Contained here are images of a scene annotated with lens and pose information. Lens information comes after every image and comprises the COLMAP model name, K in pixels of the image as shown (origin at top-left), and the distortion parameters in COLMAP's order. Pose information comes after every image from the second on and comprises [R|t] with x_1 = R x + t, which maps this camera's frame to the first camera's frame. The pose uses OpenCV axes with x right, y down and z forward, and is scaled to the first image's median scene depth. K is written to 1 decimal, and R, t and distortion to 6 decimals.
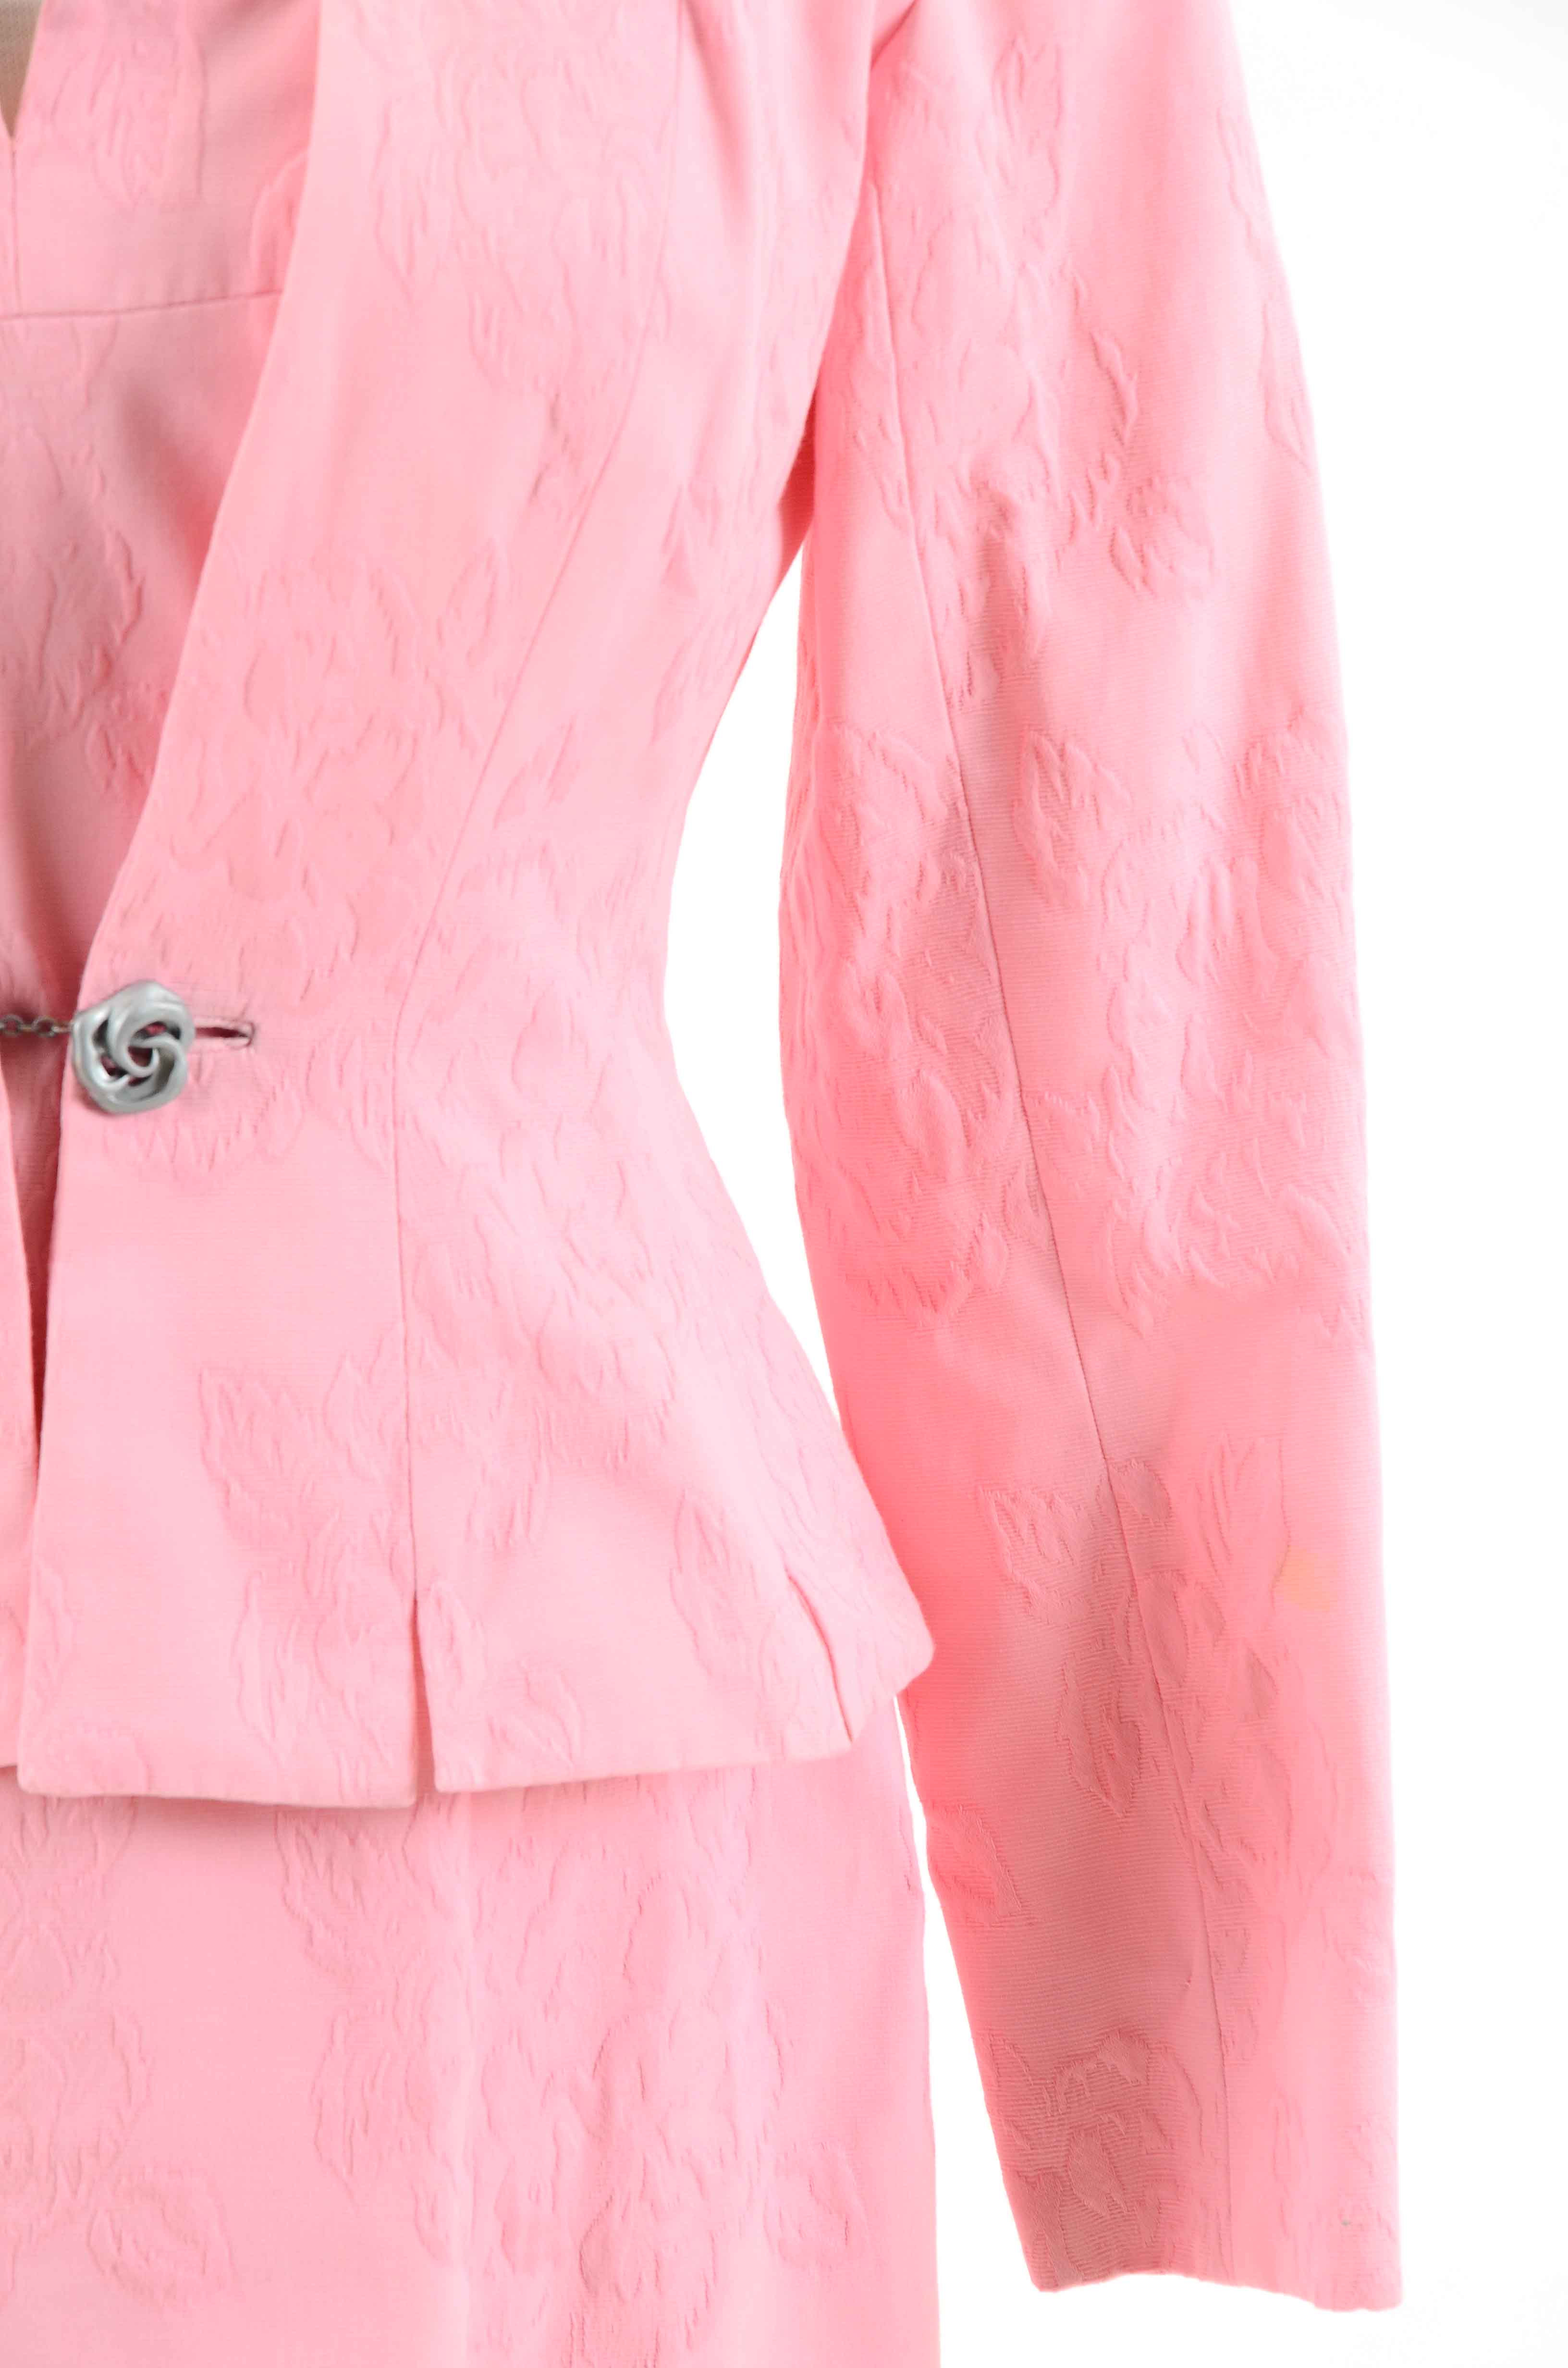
lens RADIAL K [[10683.1, 0, 821.0], [0, 10683.1, 1237.6], [0, 0, 1]] dist [1.519324, 0.000000]
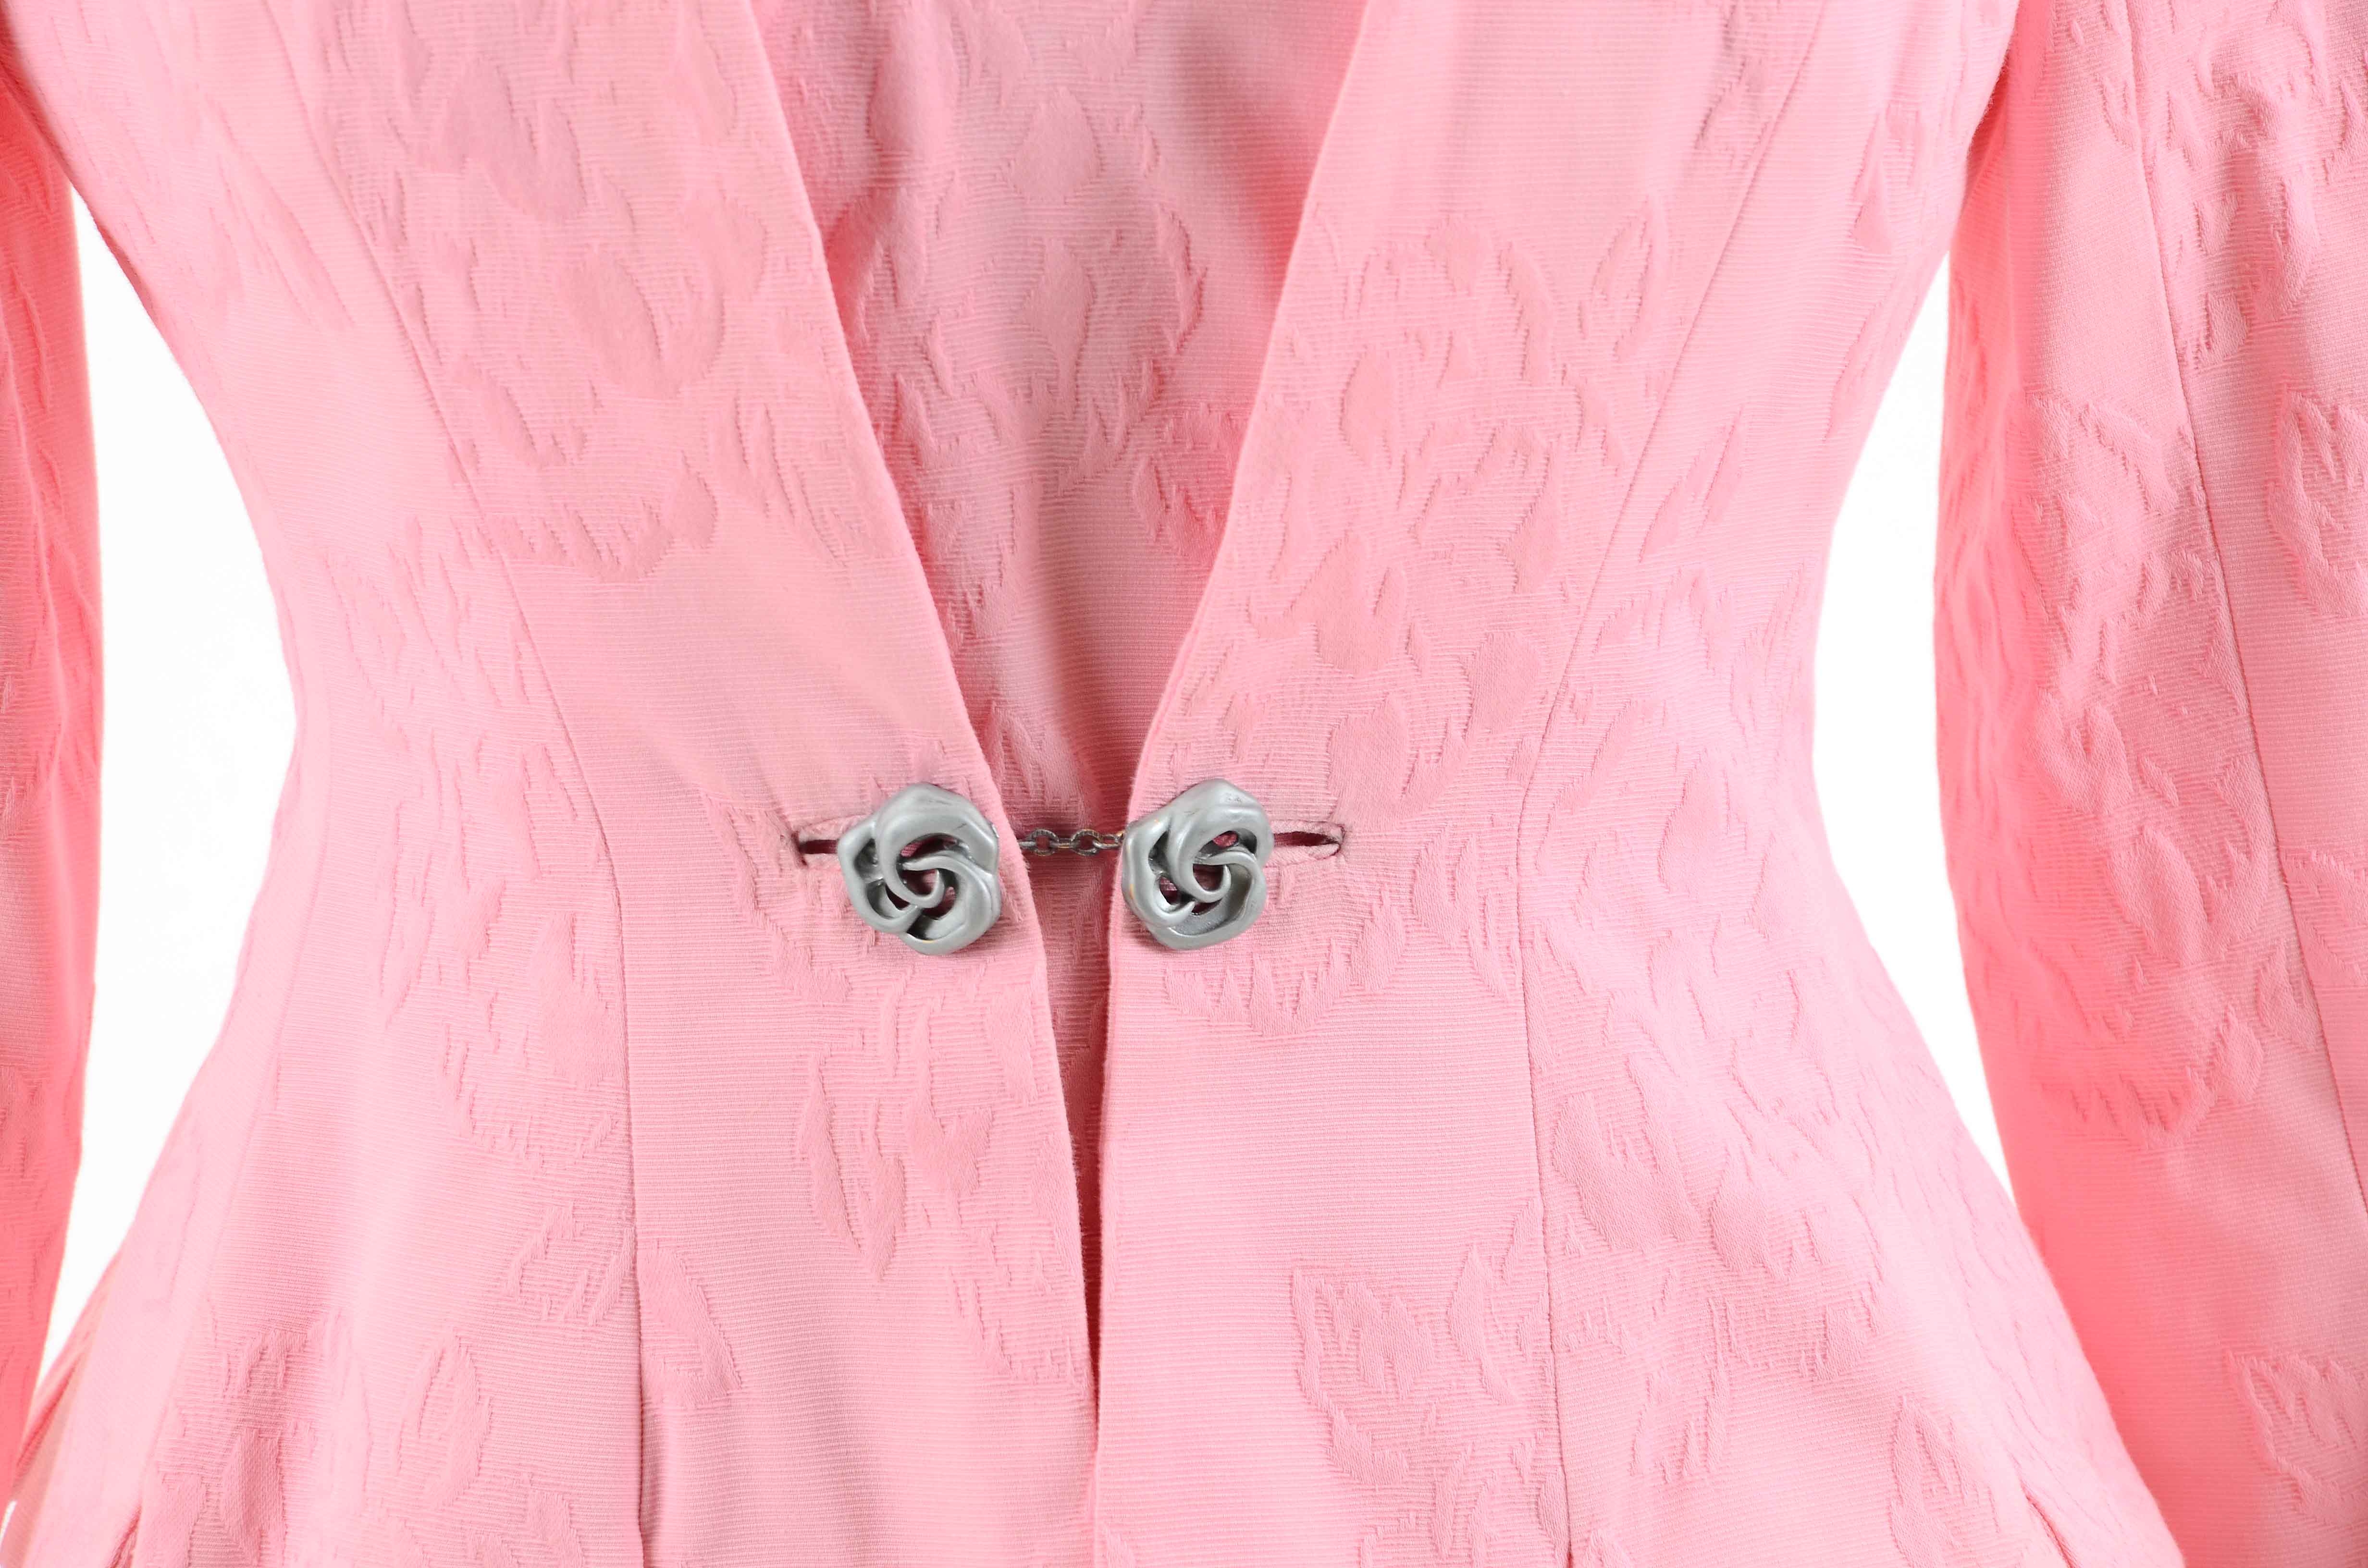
lens RADIAL K [[10683.1, 0, 1179.4], [0, 10683.1, 848.2], [0, 0, 1]] dist [1.519324, 0.000000]
pose [[0.999393, -0.034828, 0.000437, -0.064098], [0.034813, 0.999197, 0.019832, -0.033561], [-0.001128, -0.019804, 0.999803, 0.217441]]
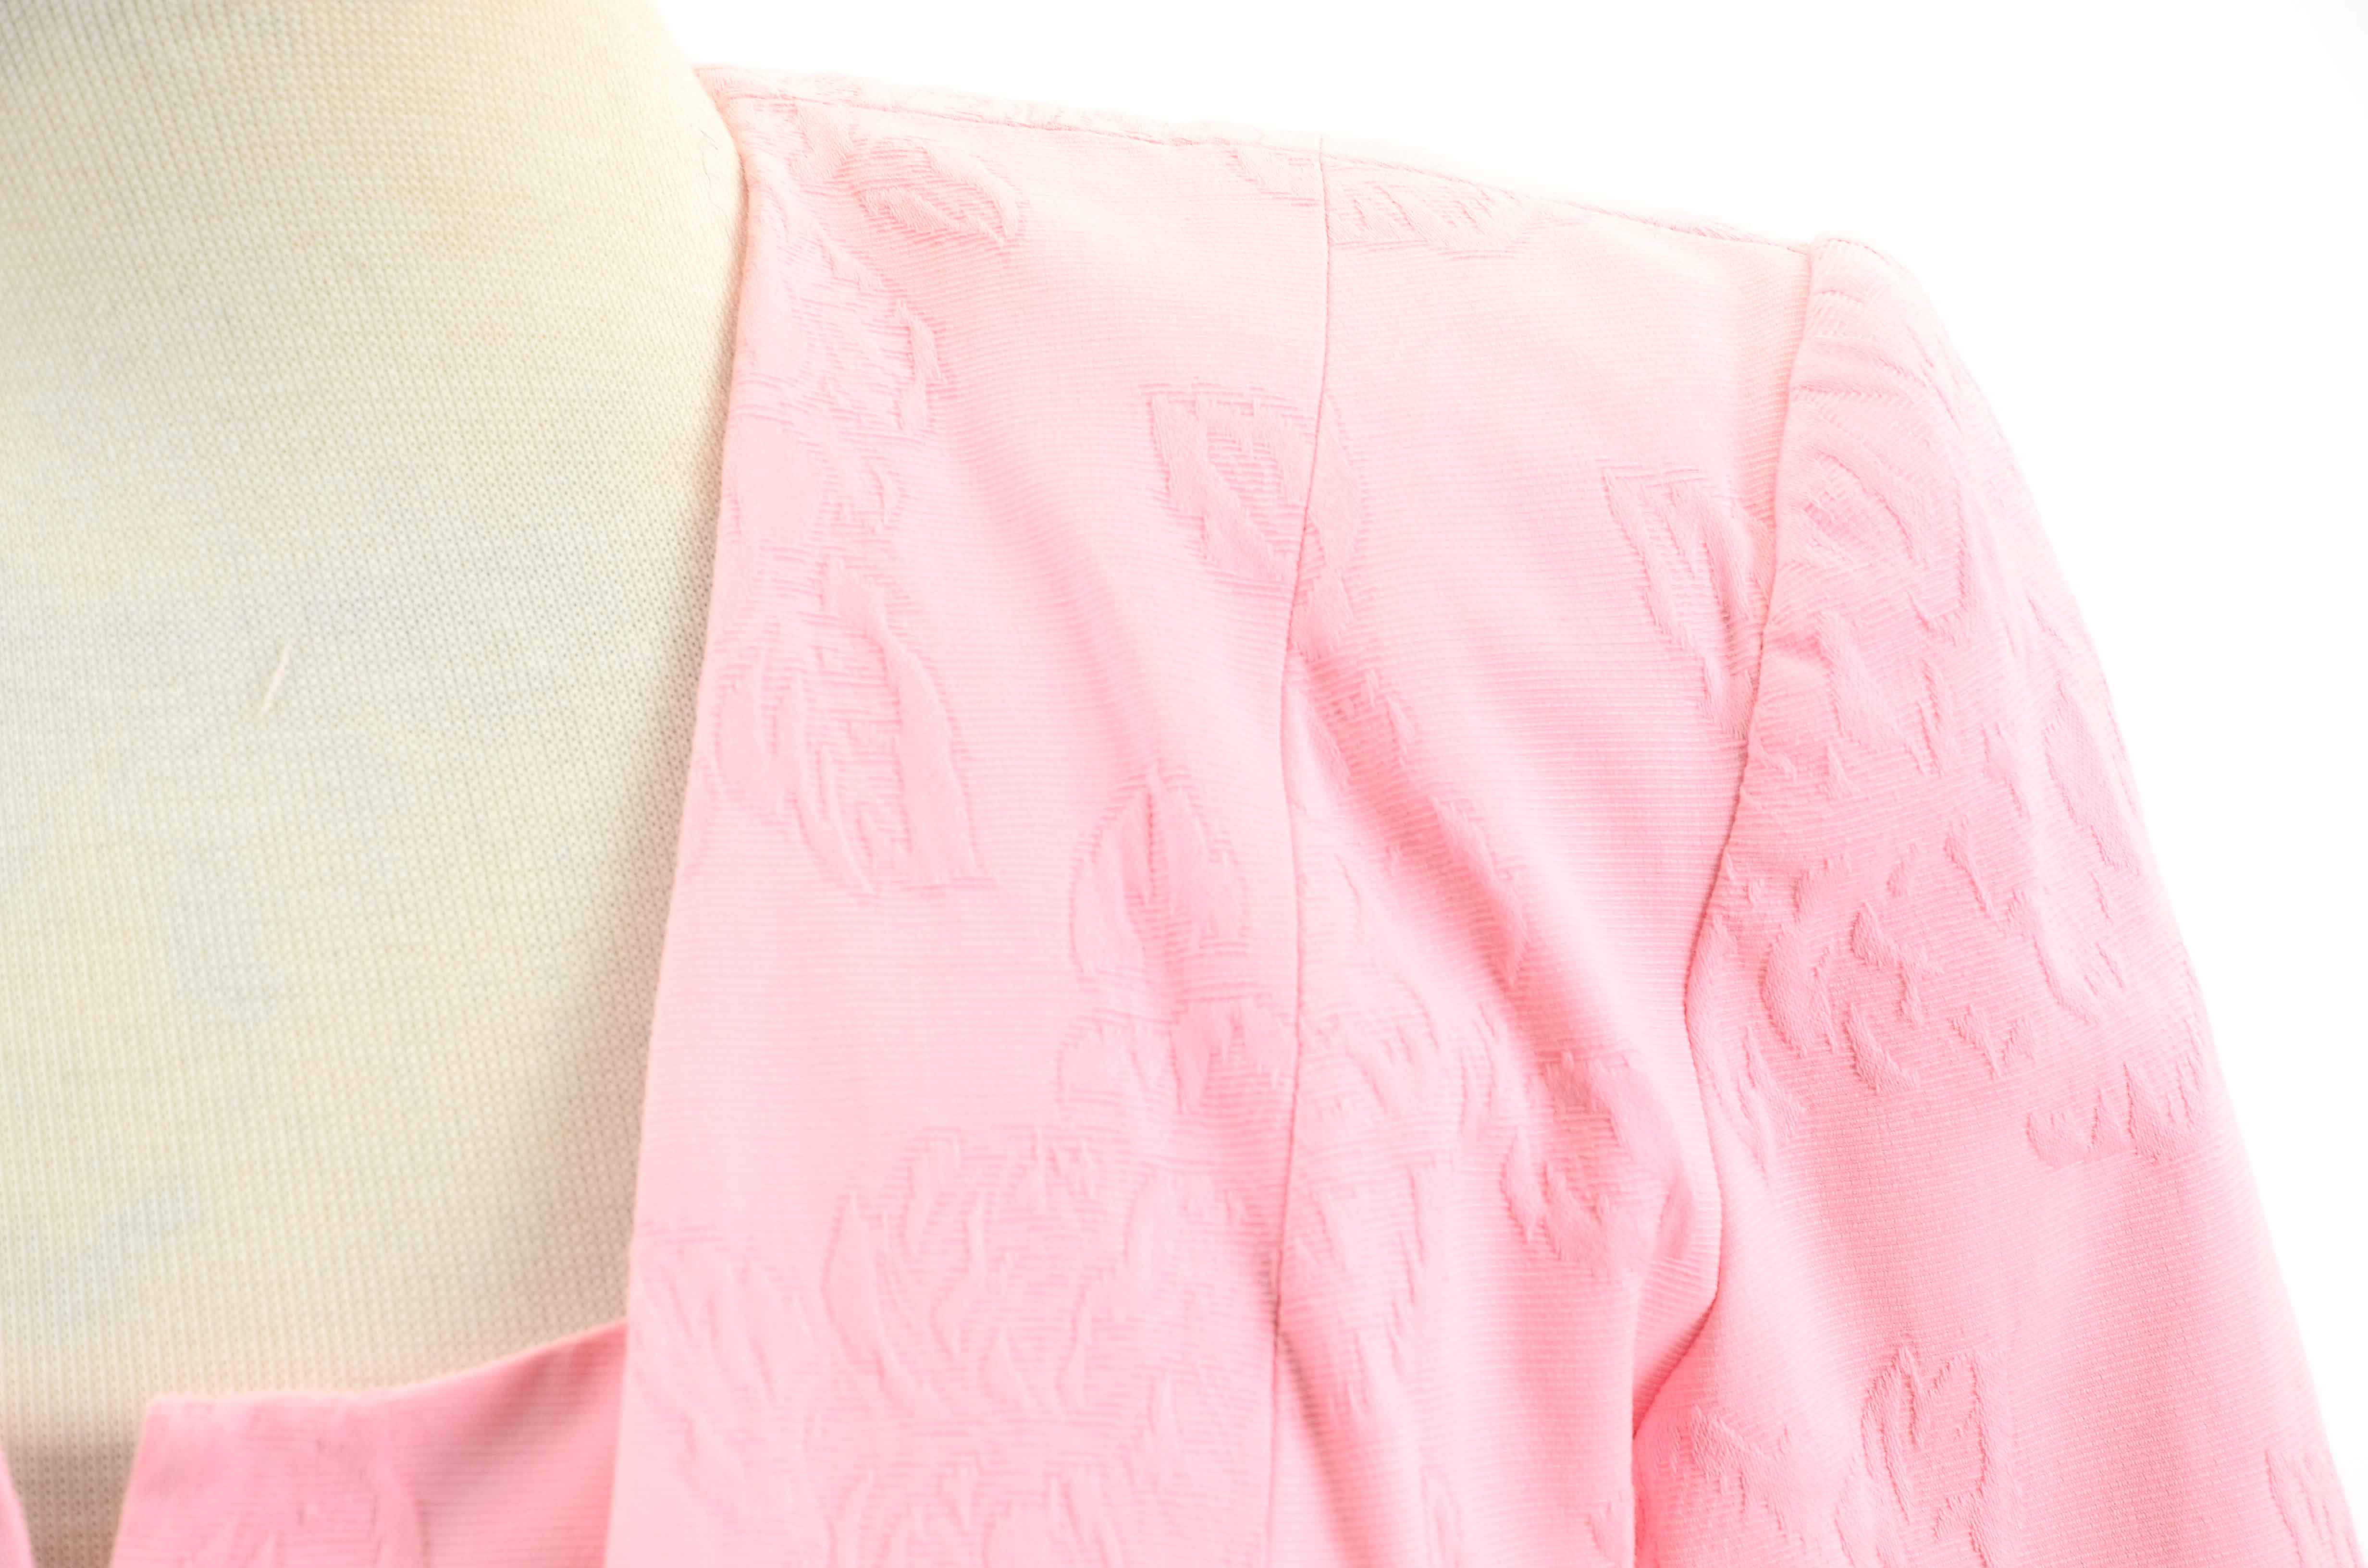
lens RADIAL K [[10683.1, 0, 1162.7], [0, 10683.1, 794.1], [0, 0, 1]] dist [1.519324, 0.000000]
pose [[0.994830, -0.035459, -0.095160, 0.035403], [0.026748, 0.995464, -0.091300, -0.089124], [0.097966, 0.088283, 0.991266, 0.421880]]
